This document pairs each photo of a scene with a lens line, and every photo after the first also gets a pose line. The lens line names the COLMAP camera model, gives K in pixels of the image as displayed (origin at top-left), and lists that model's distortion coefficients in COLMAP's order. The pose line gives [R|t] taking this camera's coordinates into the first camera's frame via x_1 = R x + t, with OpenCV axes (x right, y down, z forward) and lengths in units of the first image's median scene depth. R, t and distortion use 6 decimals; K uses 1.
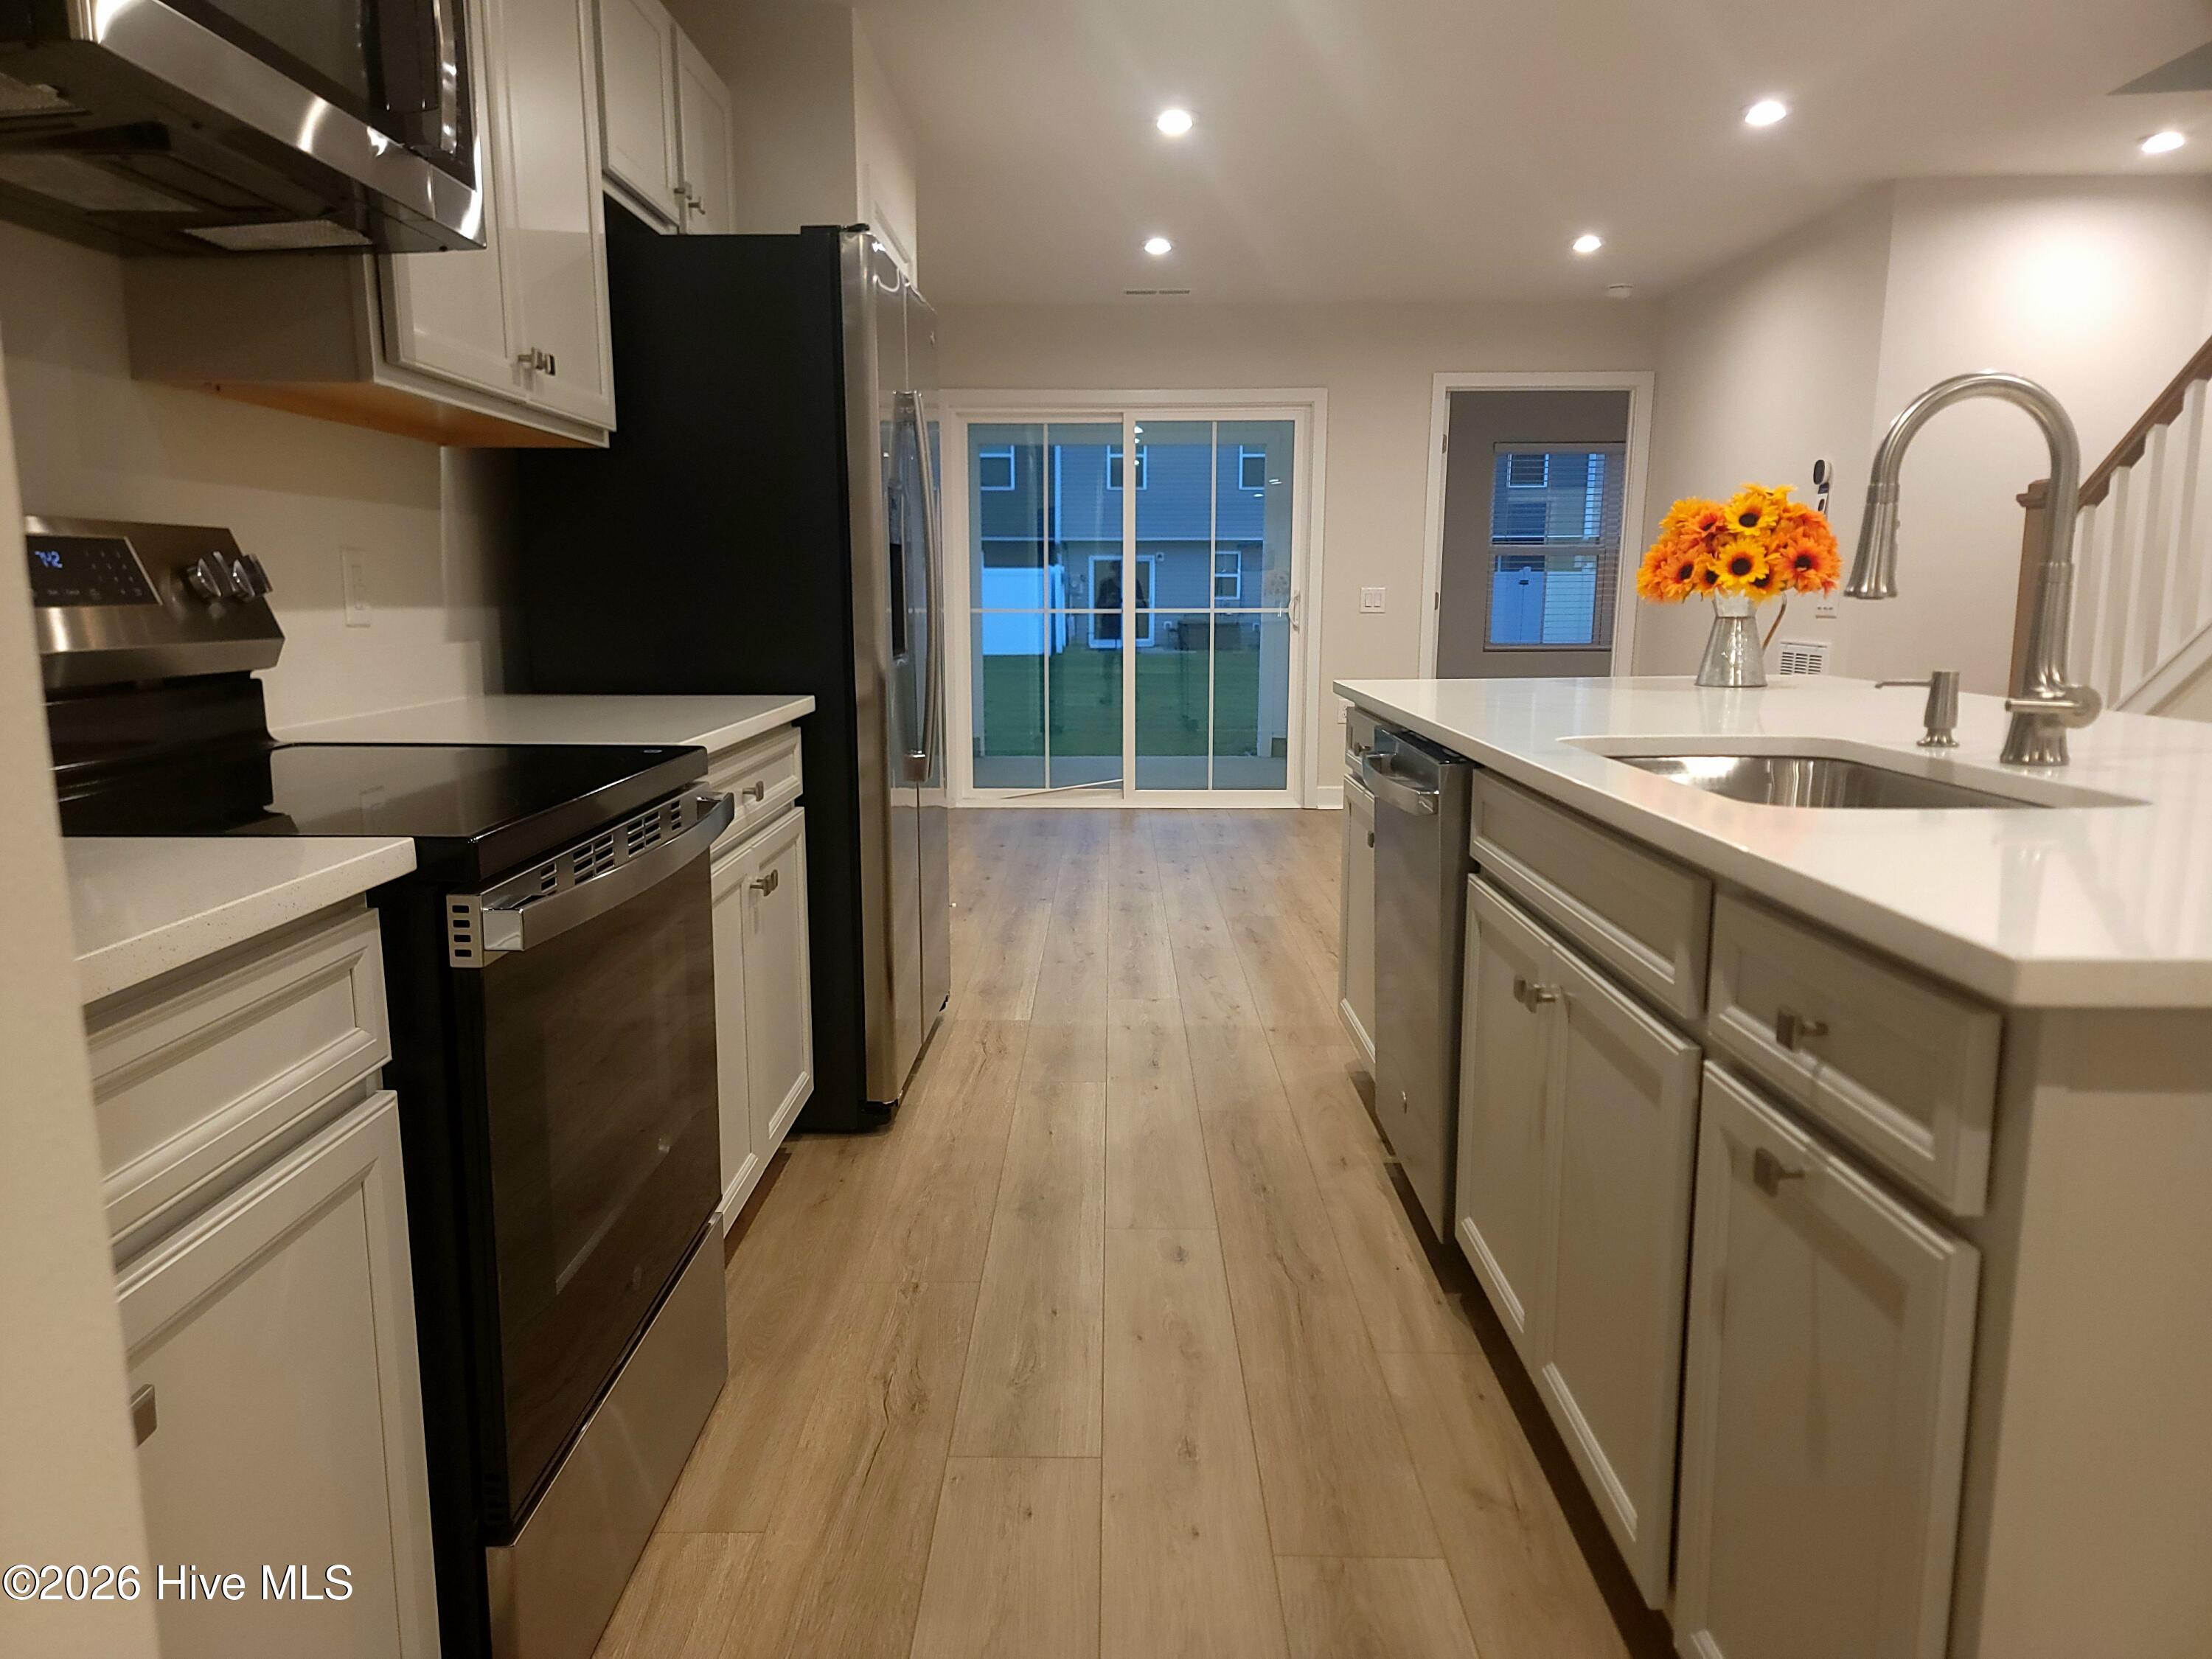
lens RADIAL K [[1541.0, 0, 1095.6], [0, 1541.0, 865.5], [0, 0, 1]] dist [0.079607, -0.063006]
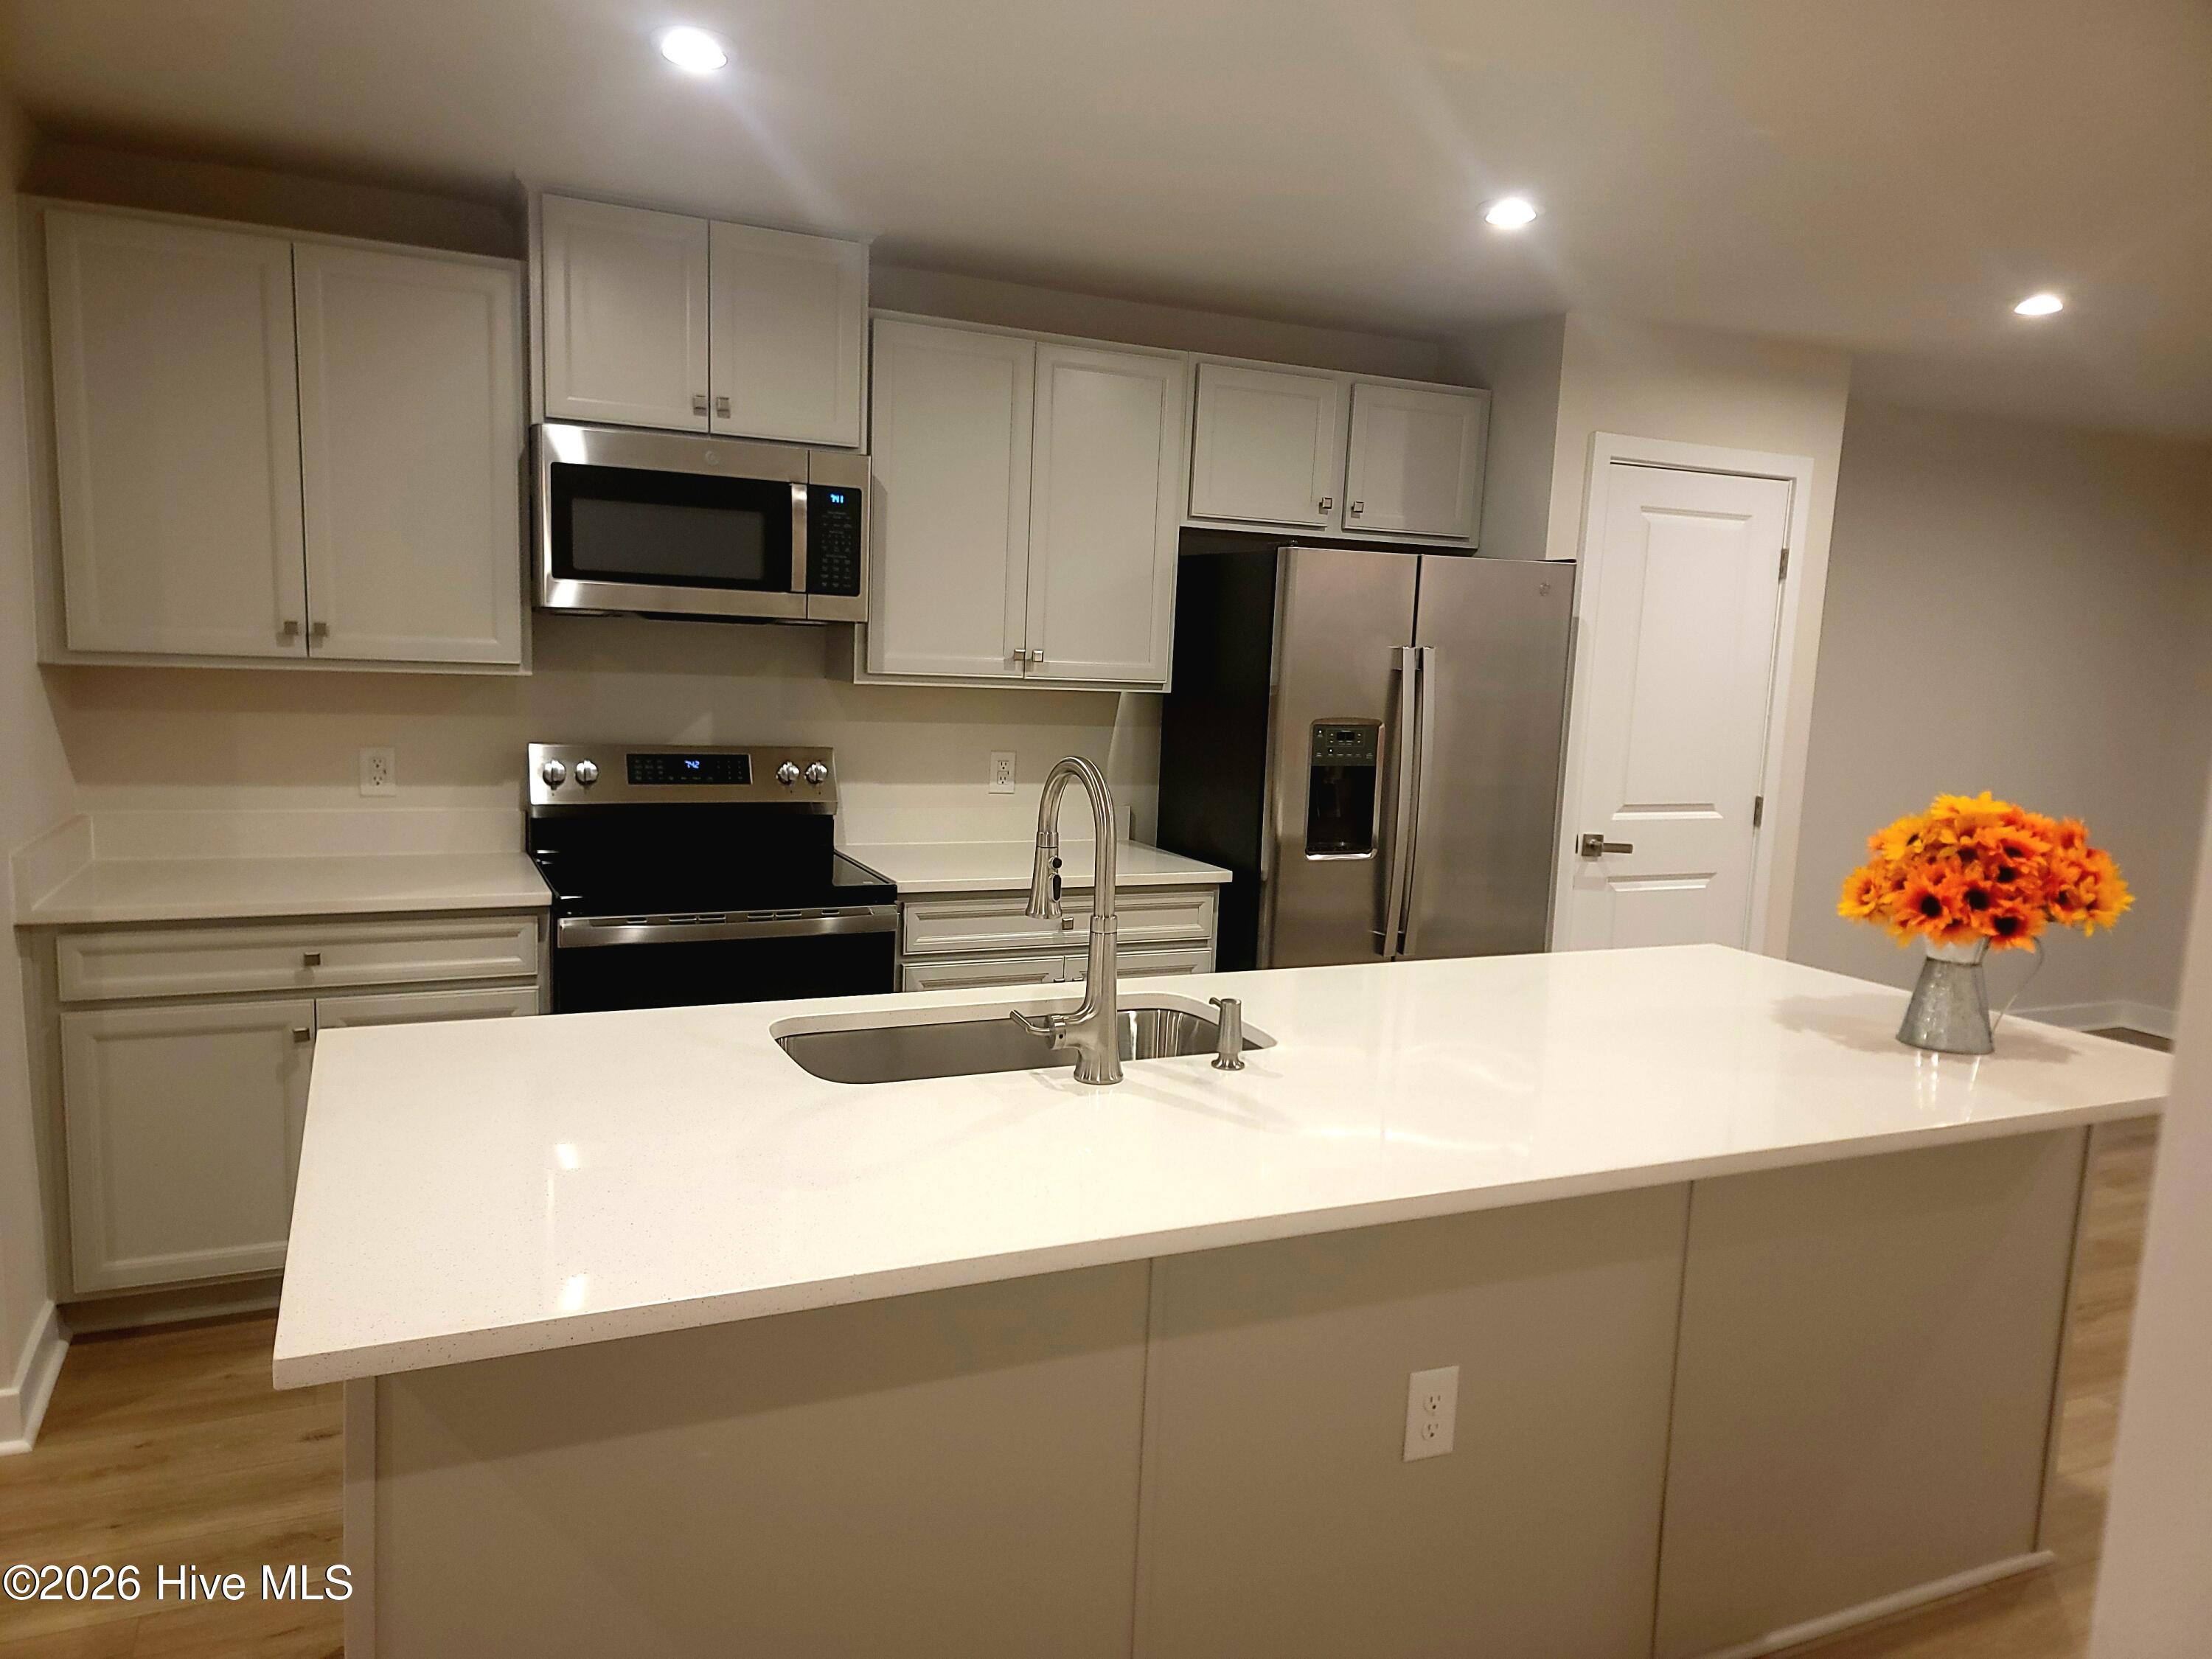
lens RADIAL K [[1541.0, 0, 1107.9], [0, 1541.0, 859.8], [0, 0, 1]] dist [0.079607, -0.063006]
pose [[0.426898, 0.147526, -0.892185, 0.978457], [-0.200929, 0.977415, 0.065478, -0.184413], [0.881695, 0.151313, 0.446899, 0.281116]]
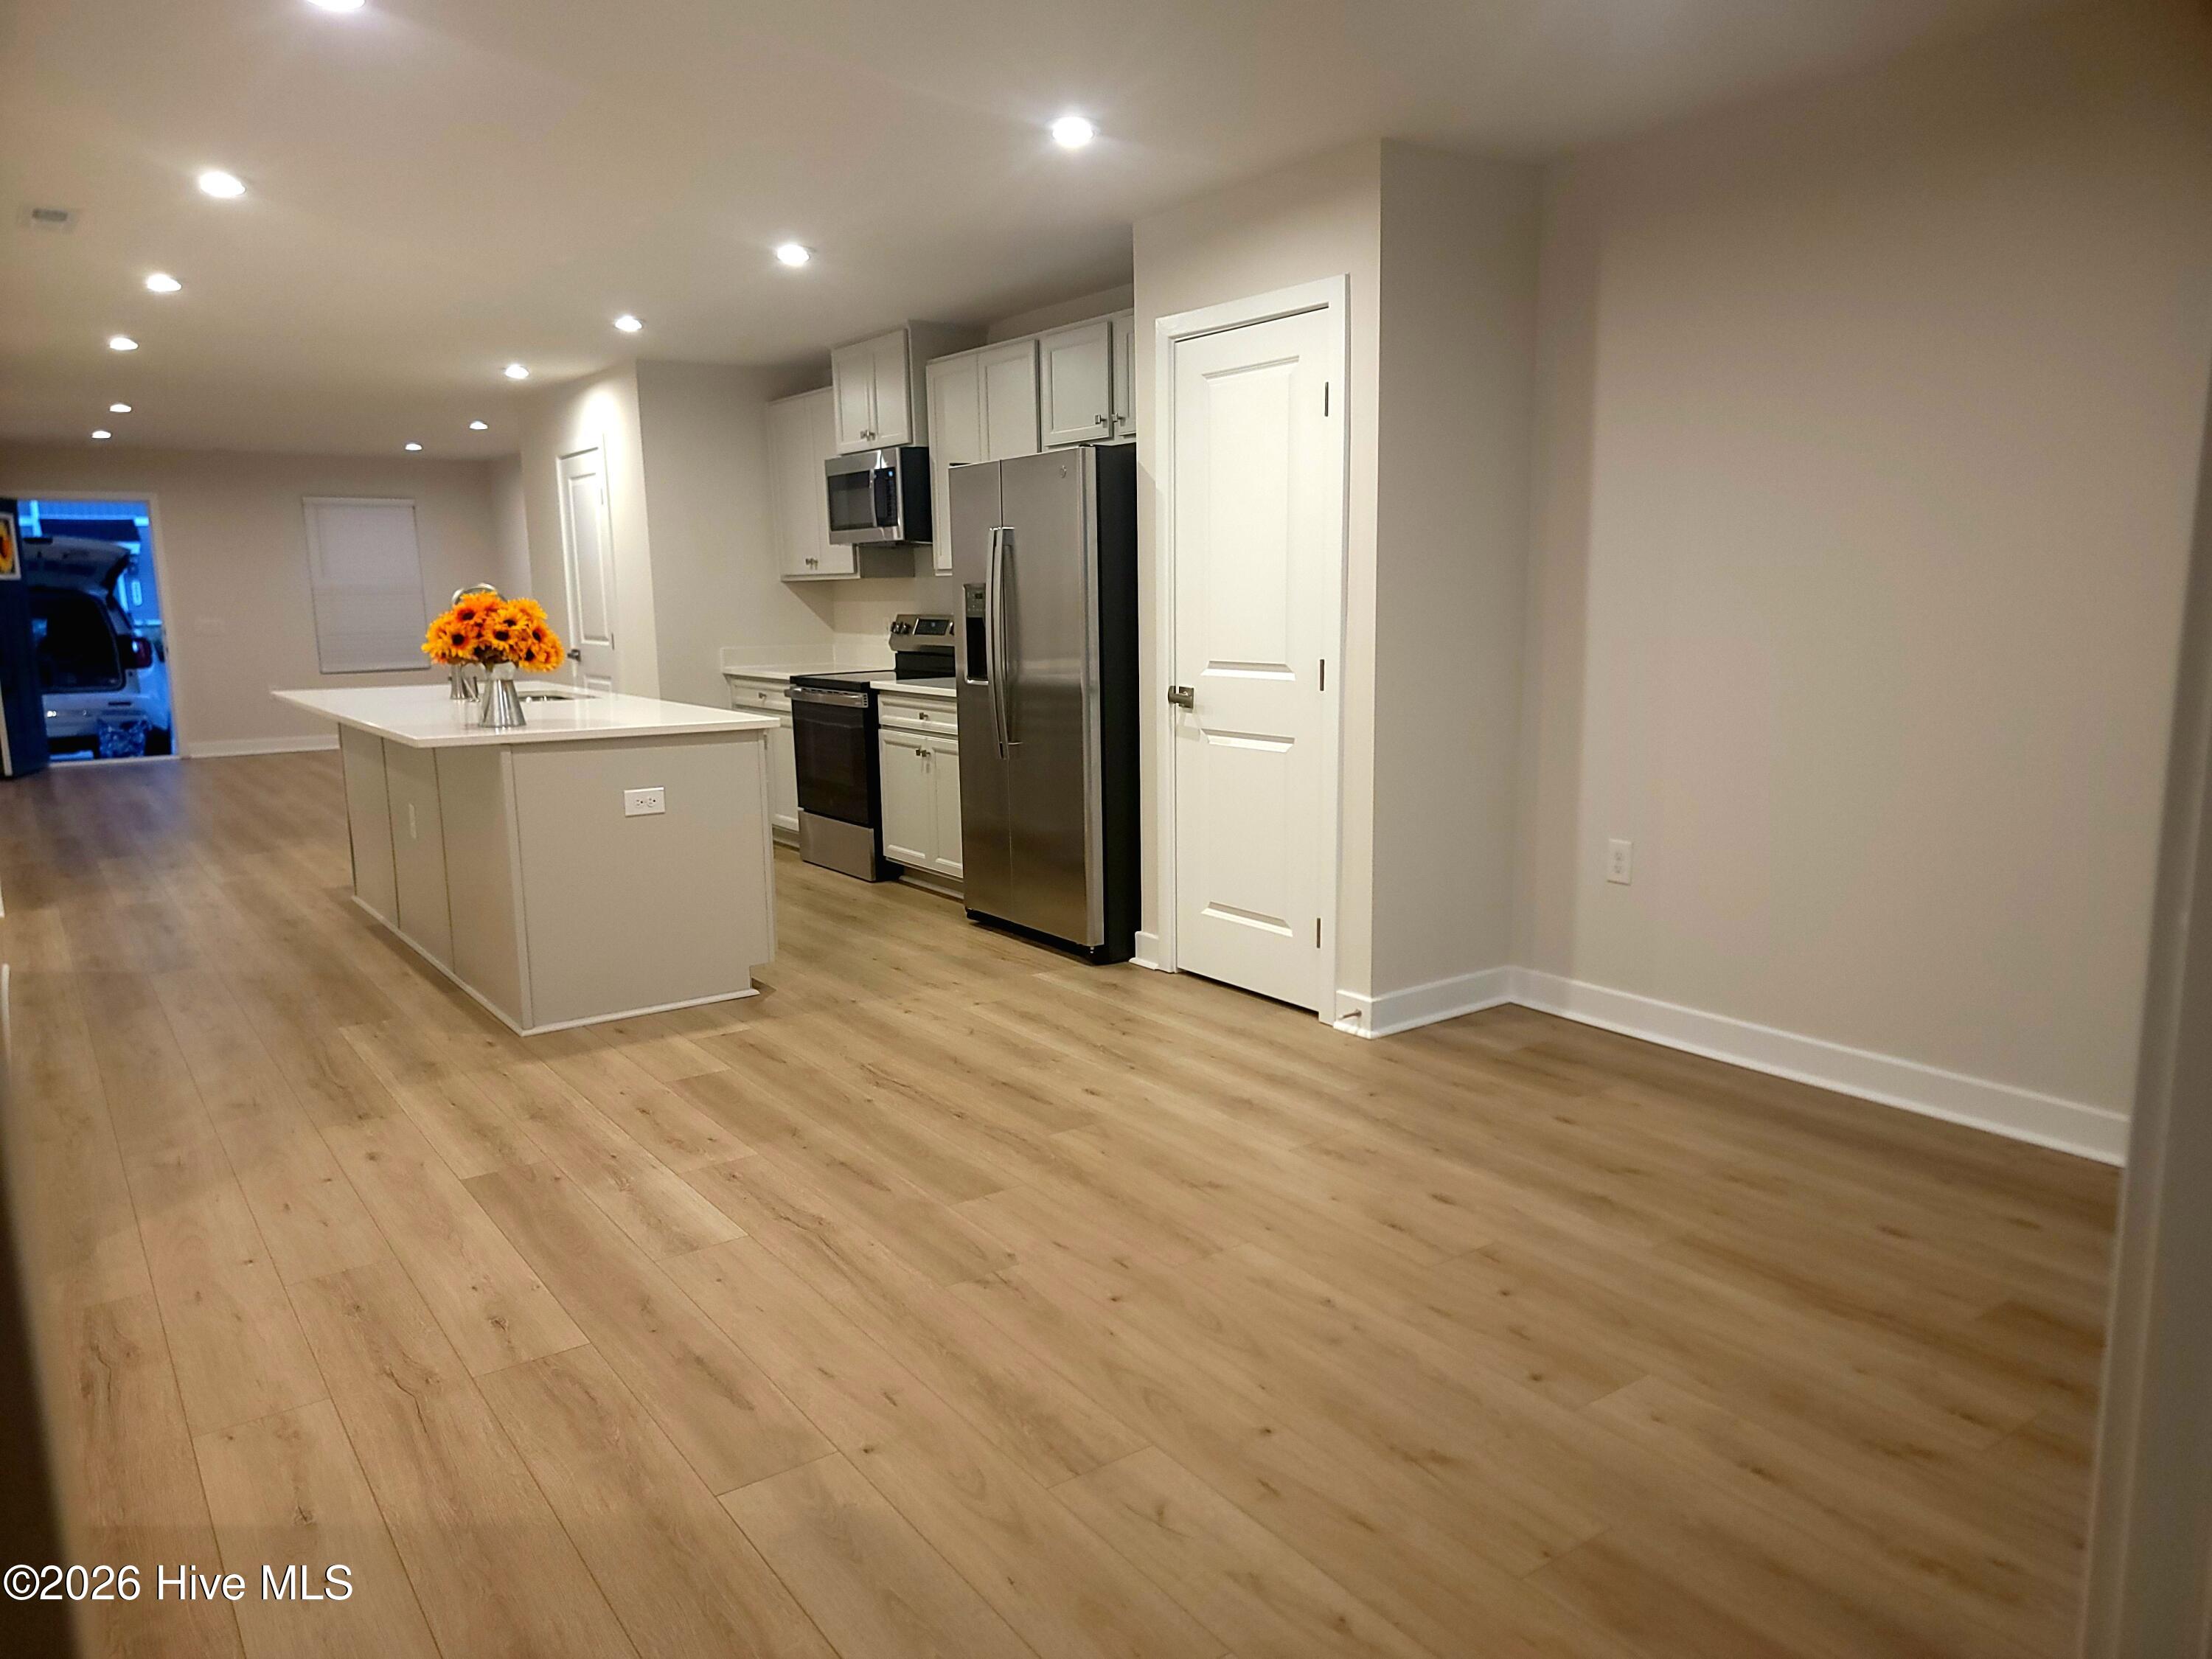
lens RADIAL K [[1541.0, 0, 1086.8], [0, 1541.0, 857.7], [0, 0, 1]] dist [0.079607, -0.063006]
pose [[-0.819446, 0.108078, -0.562874, 0.848792], [-0.089590, 0.945836, 0.312039, -0.536504], [0.566111, 0.306127, -0.765379, 2.634339]]
